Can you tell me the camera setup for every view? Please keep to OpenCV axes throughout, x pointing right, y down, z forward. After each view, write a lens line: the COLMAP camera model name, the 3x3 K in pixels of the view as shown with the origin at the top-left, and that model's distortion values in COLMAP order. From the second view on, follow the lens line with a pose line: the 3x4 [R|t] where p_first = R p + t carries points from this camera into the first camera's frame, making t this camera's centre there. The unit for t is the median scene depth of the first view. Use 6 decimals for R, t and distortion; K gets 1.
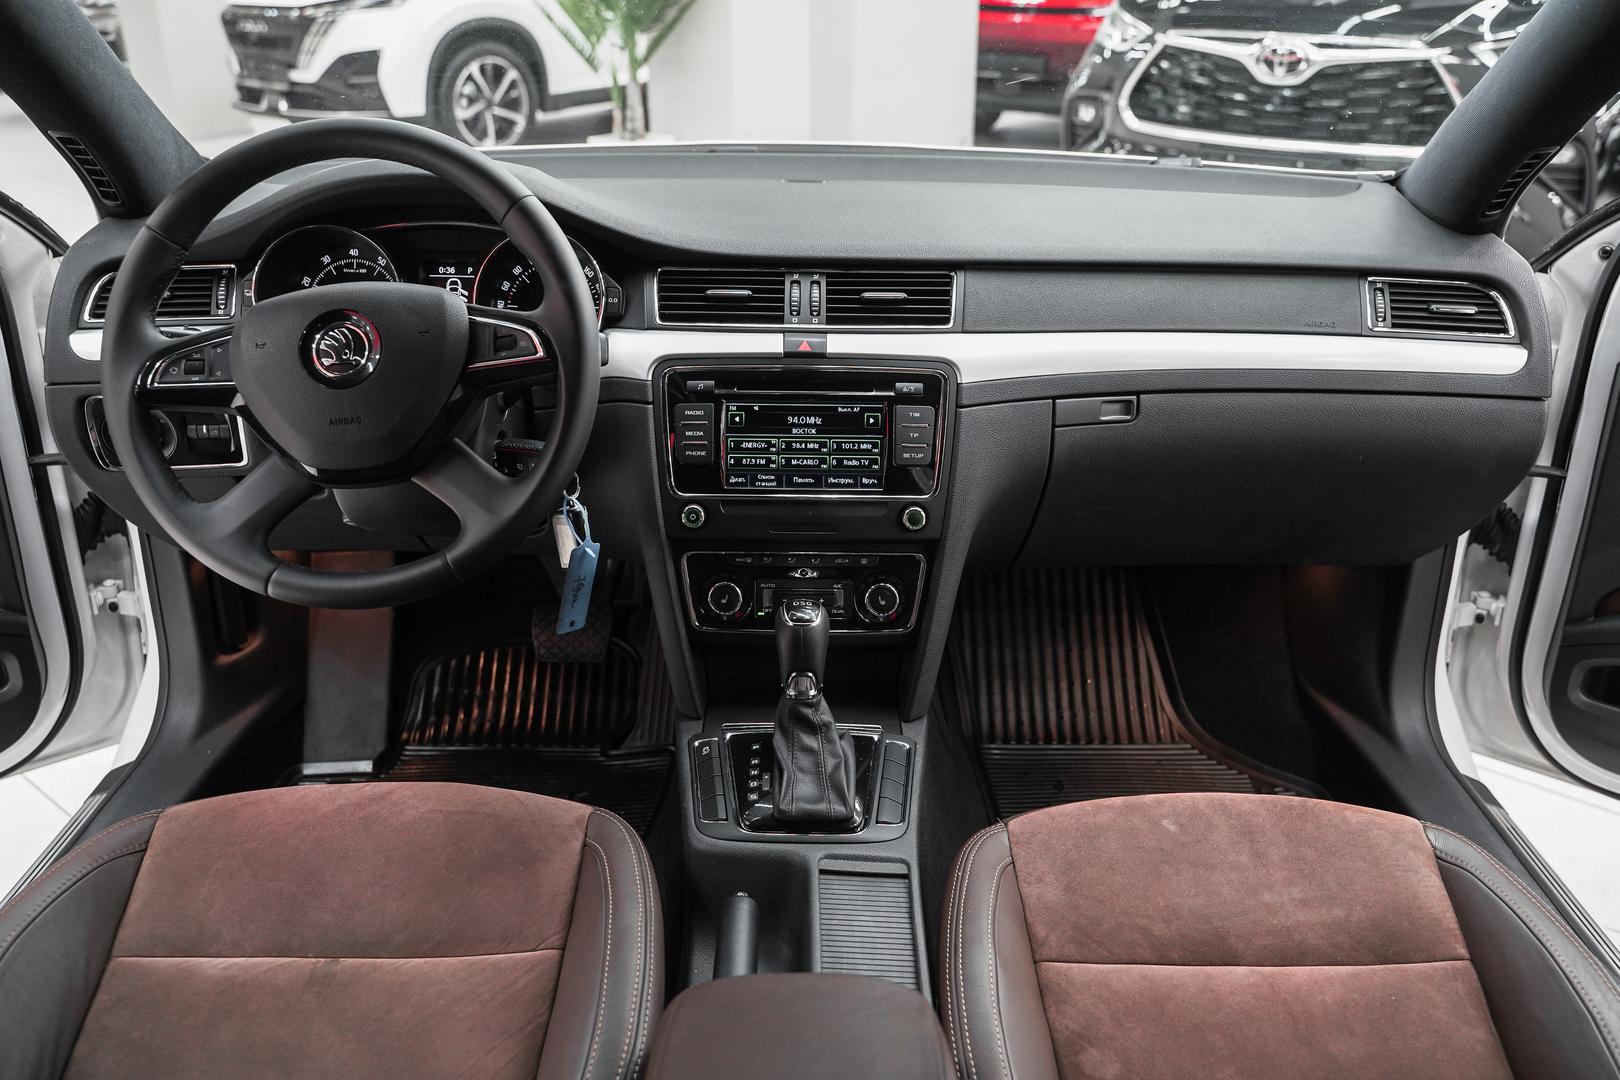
lens RADIAL K [[1320.8, 0, 856.1], [0, 1320.8, 534.3], [0, 0, 1]] dist [-0.016432, 0.007417]
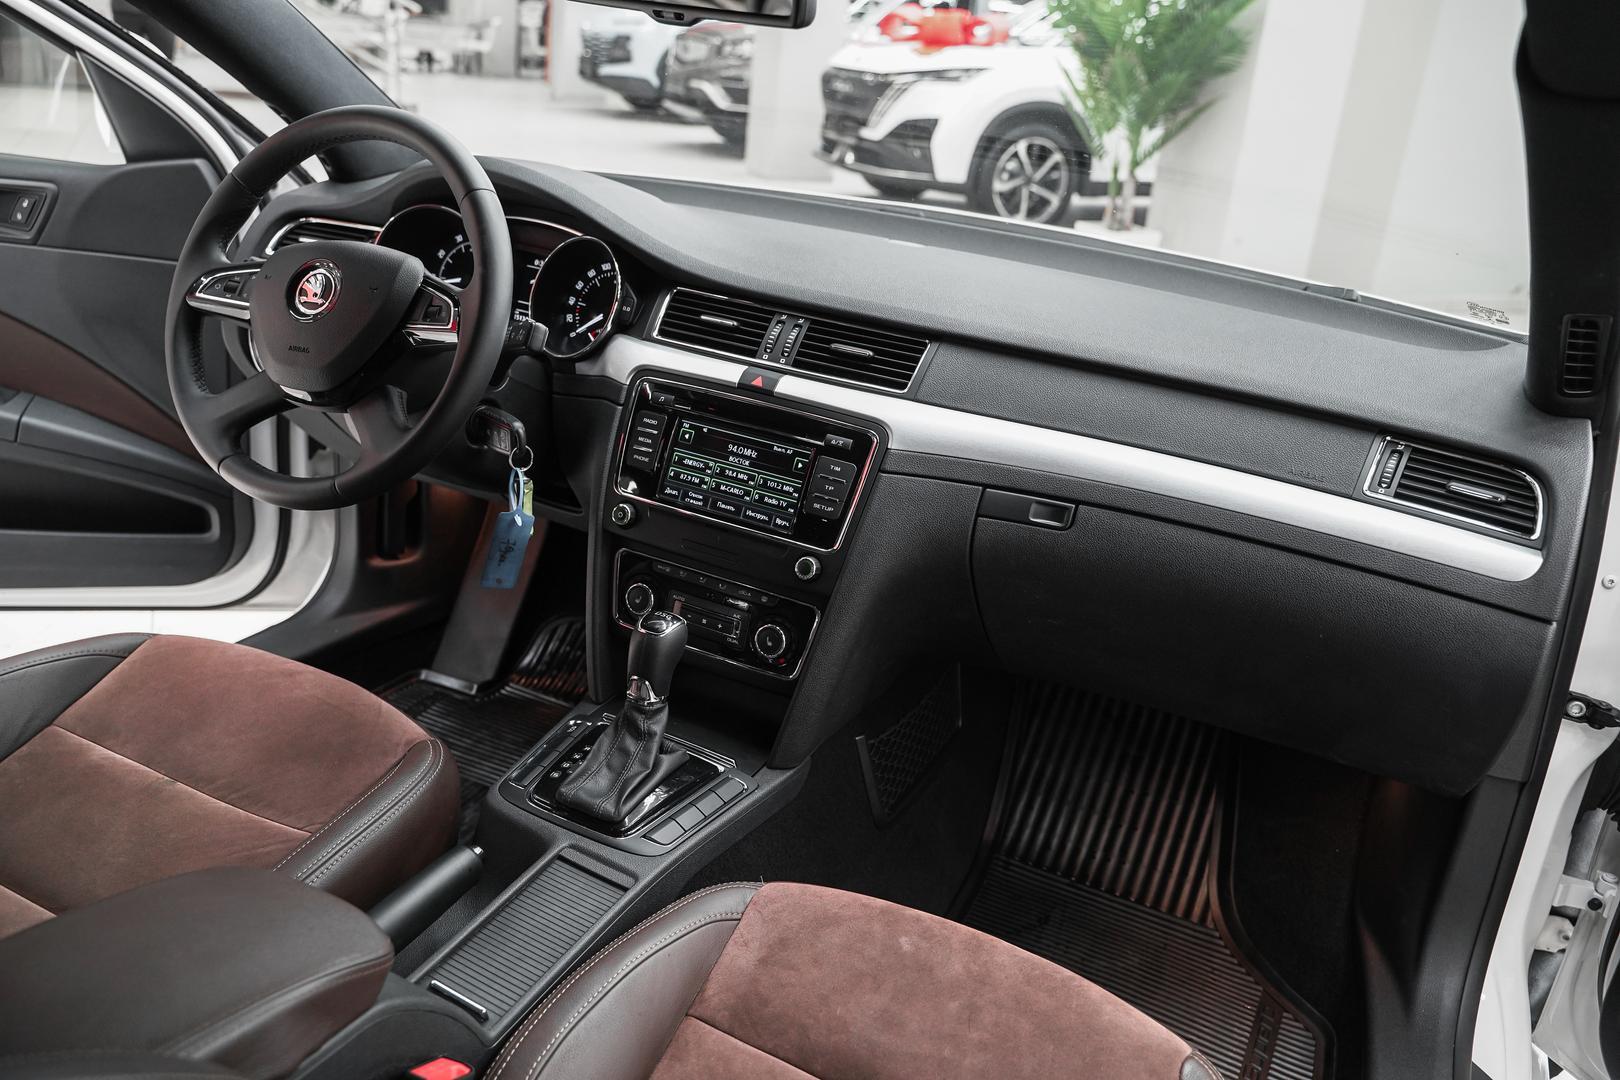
lens RADIAL K [[1320.8, 0, 825.3], [0, 1320.8, 538.0], [0, 0, 1]] dist [-0.016432, 0.007417]
pose [[0.884191, 0.237868, -0.402026, 0.441731], [-0.262799, 0.964824, -0.007123, -0.029827], [0.386190, 0.111950, 0.915600, 0.085387]]
